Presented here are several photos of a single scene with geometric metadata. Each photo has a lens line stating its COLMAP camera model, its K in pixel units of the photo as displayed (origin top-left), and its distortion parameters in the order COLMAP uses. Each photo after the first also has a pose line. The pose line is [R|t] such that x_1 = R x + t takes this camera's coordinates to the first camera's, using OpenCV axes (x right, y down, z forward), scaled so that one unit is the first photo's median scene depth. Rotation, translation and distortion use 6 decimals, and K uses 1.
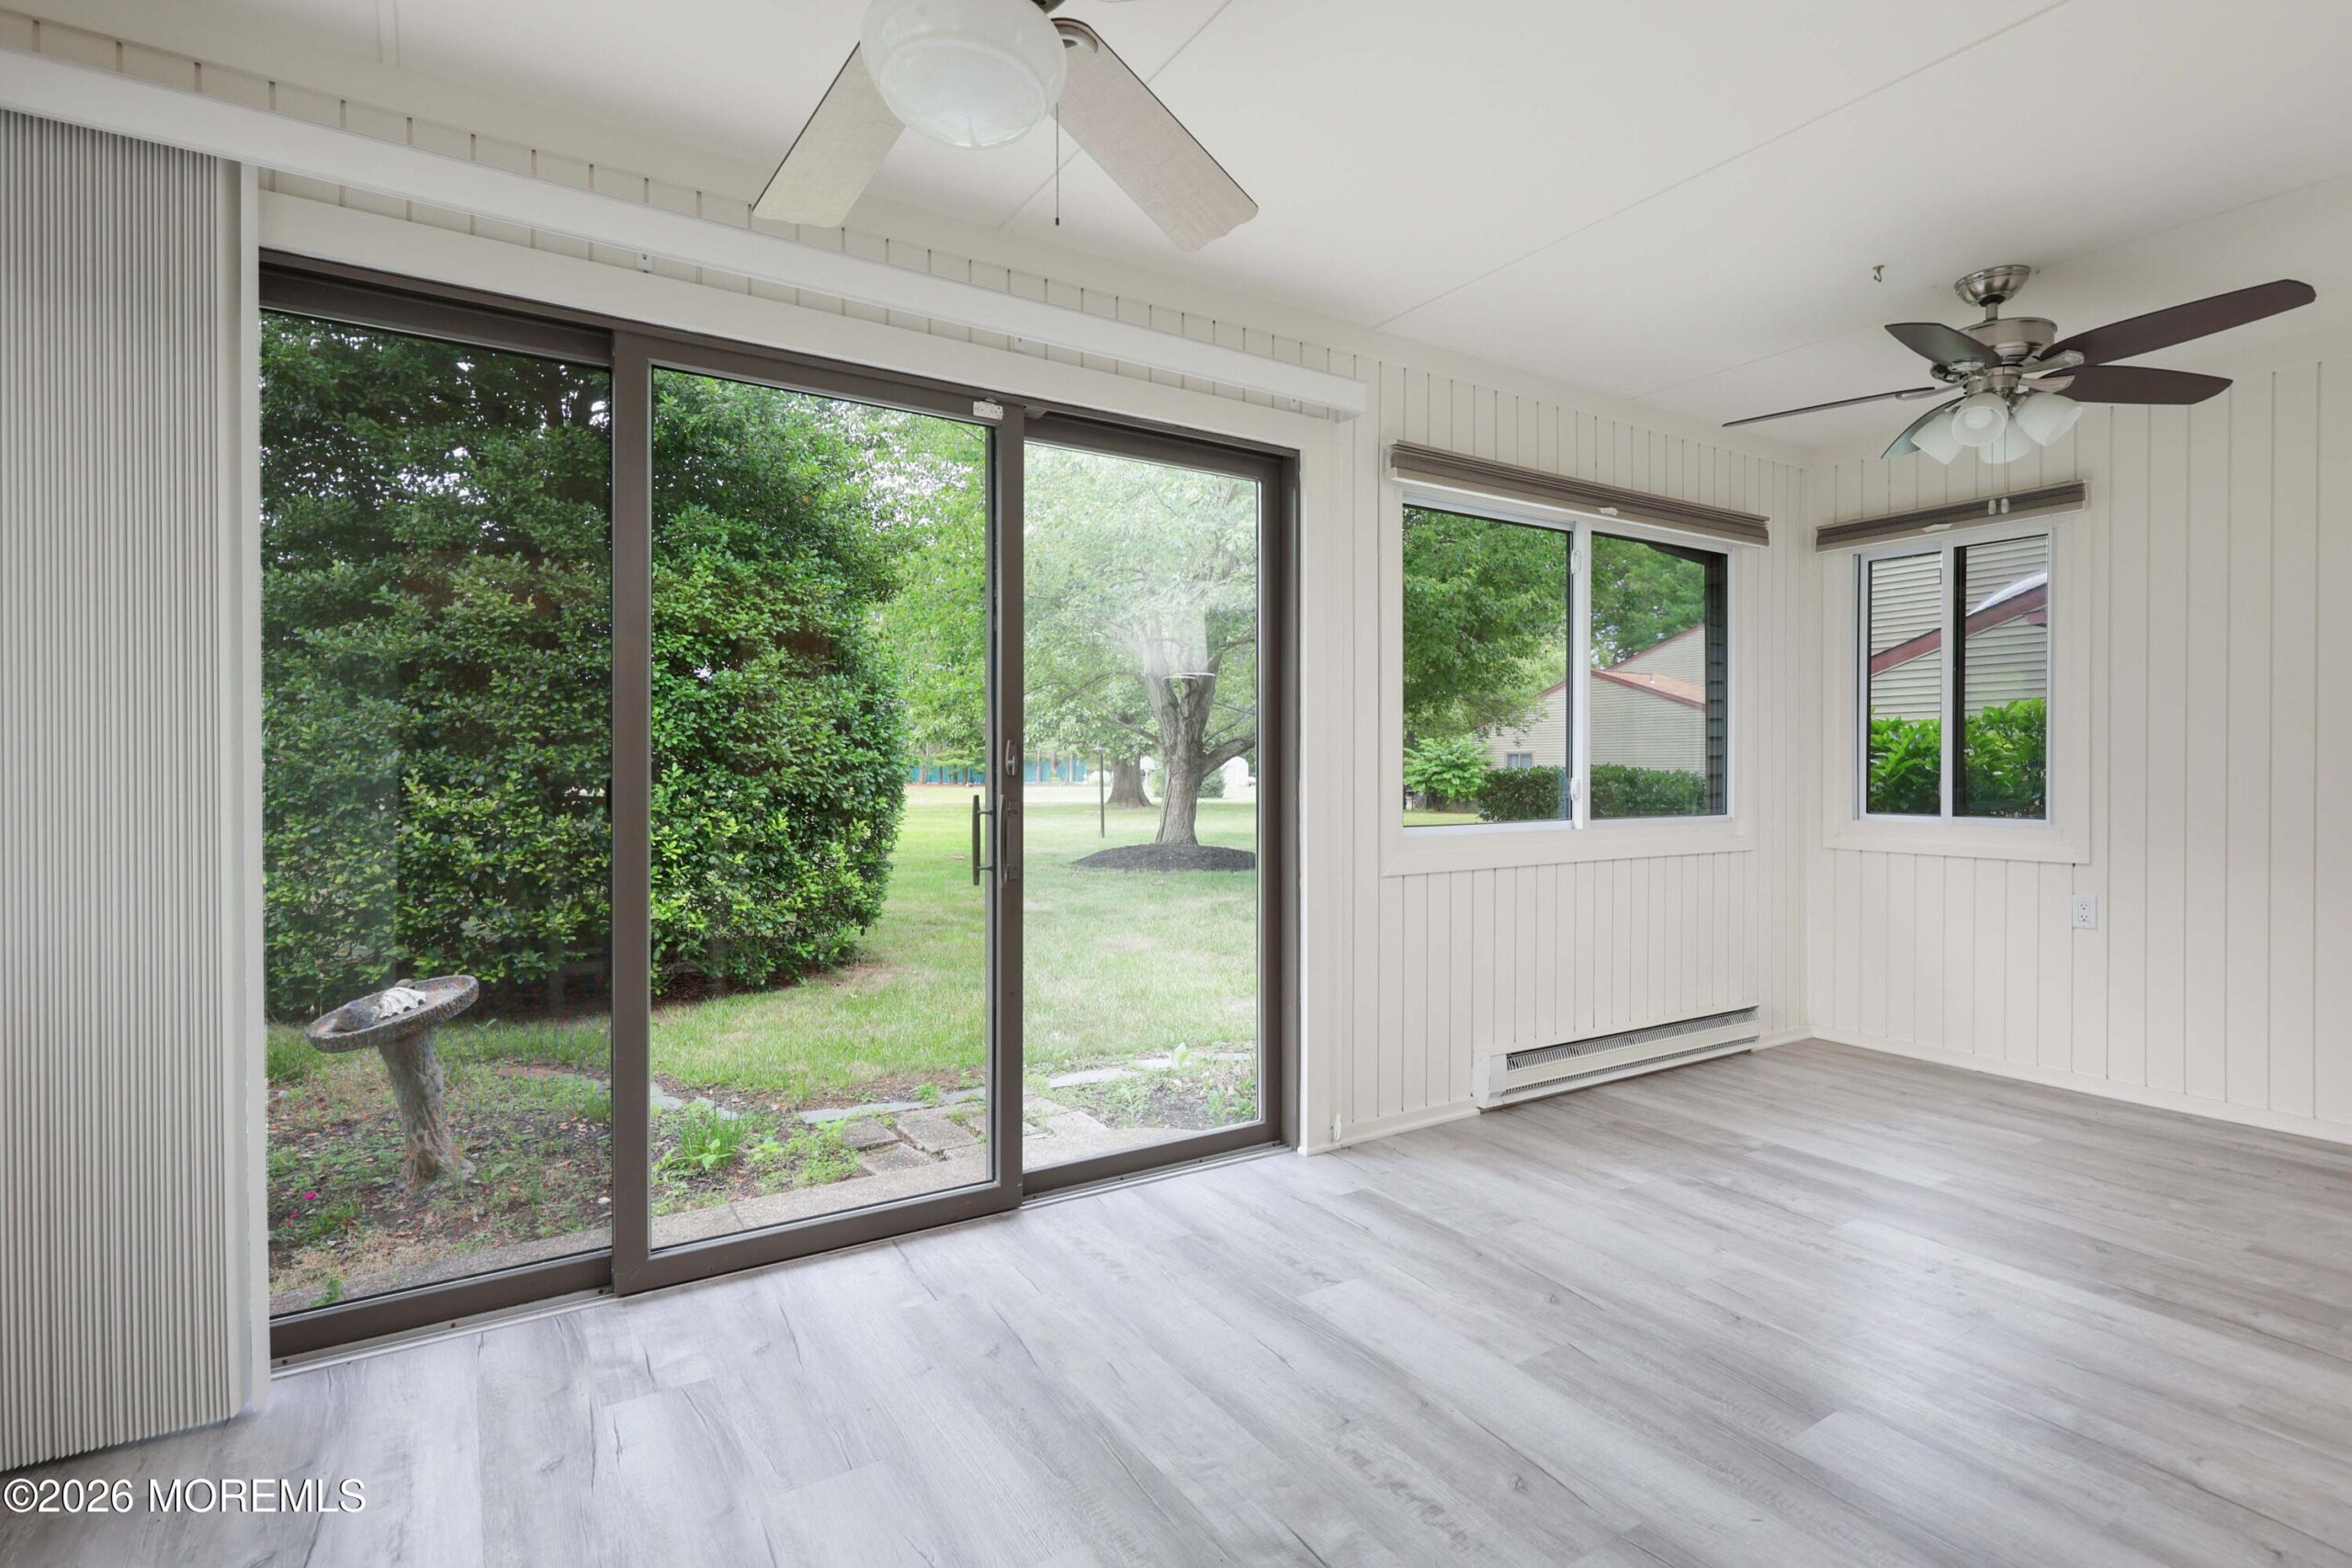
lens RADIAL K [[1133.0, 0, 1191.6], [0, 1133.0, 777.1], [0, 0, 1]] dist [0.001109, -0.000401]
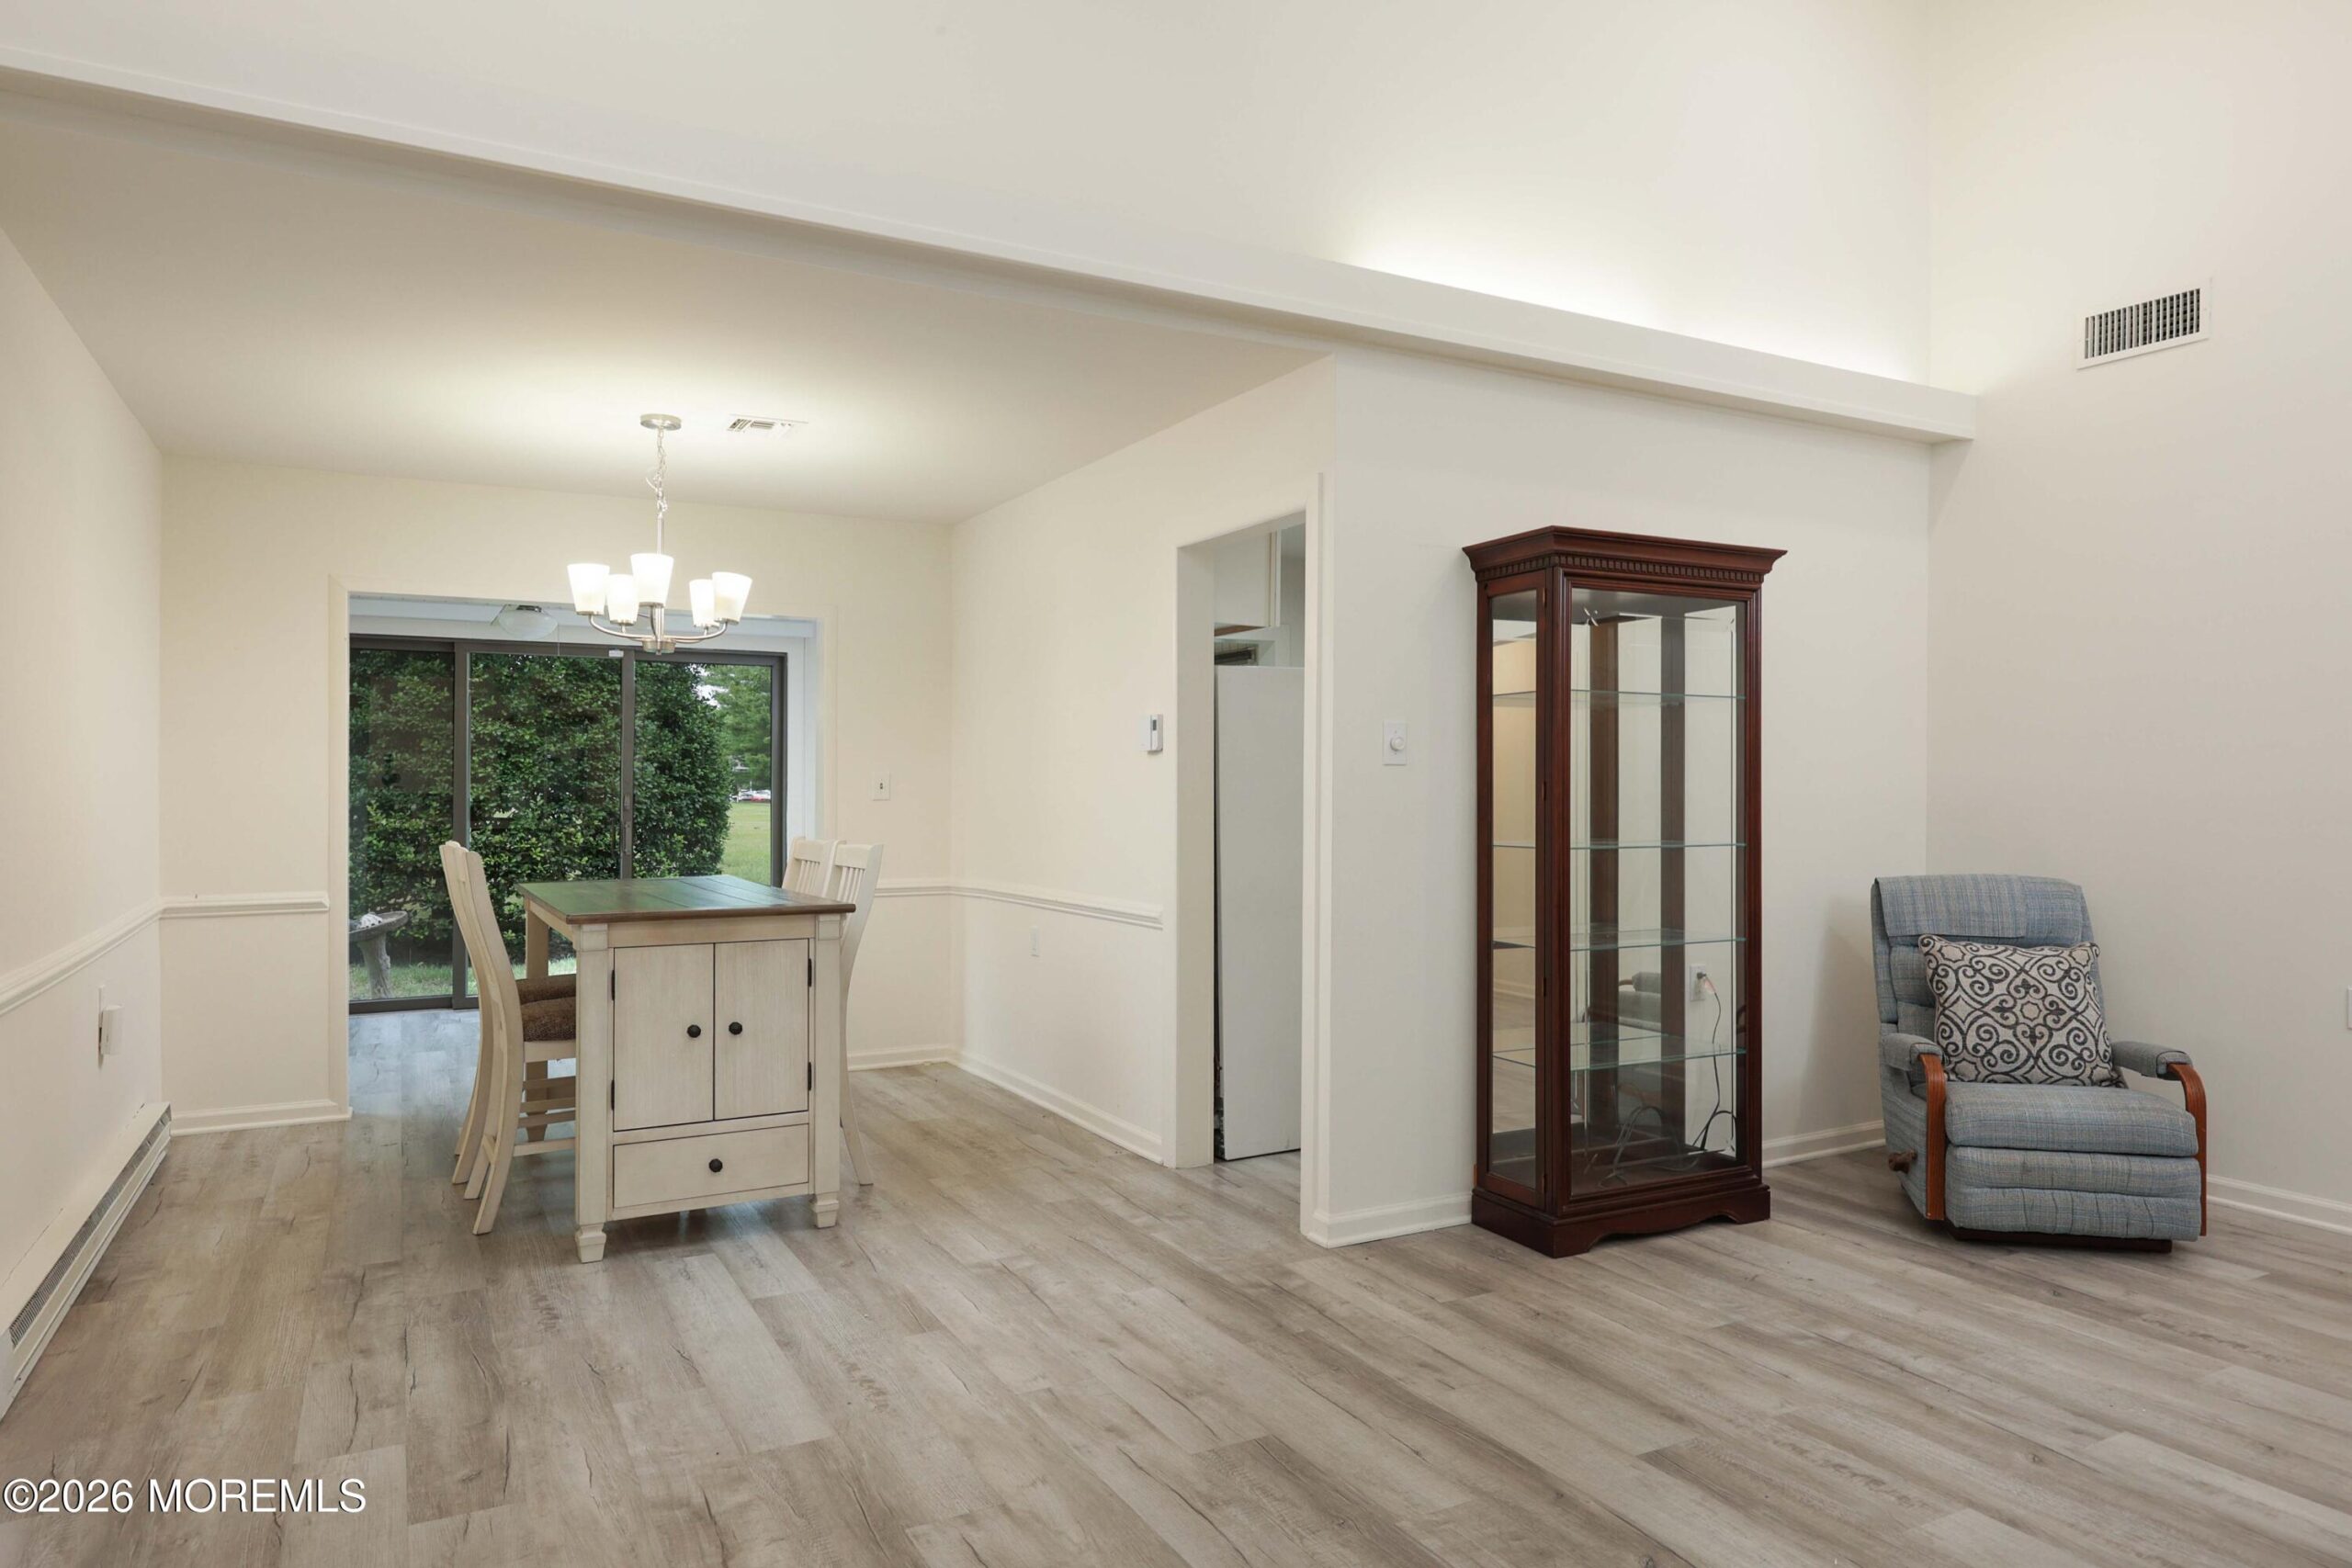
lens RADIAL K [[1455.1, 0, 1198.6], [0, 1455.1, 787.3], [0, 0, 1]] dist [0.006767, -0.004673]
pose [[0.998268, -0.003373, -0.058734, 0.507505], [0.002774, 0.999943, -0.010276, -0.000963], [0.058765, 0.010096, 0.998221, -0.839149]]
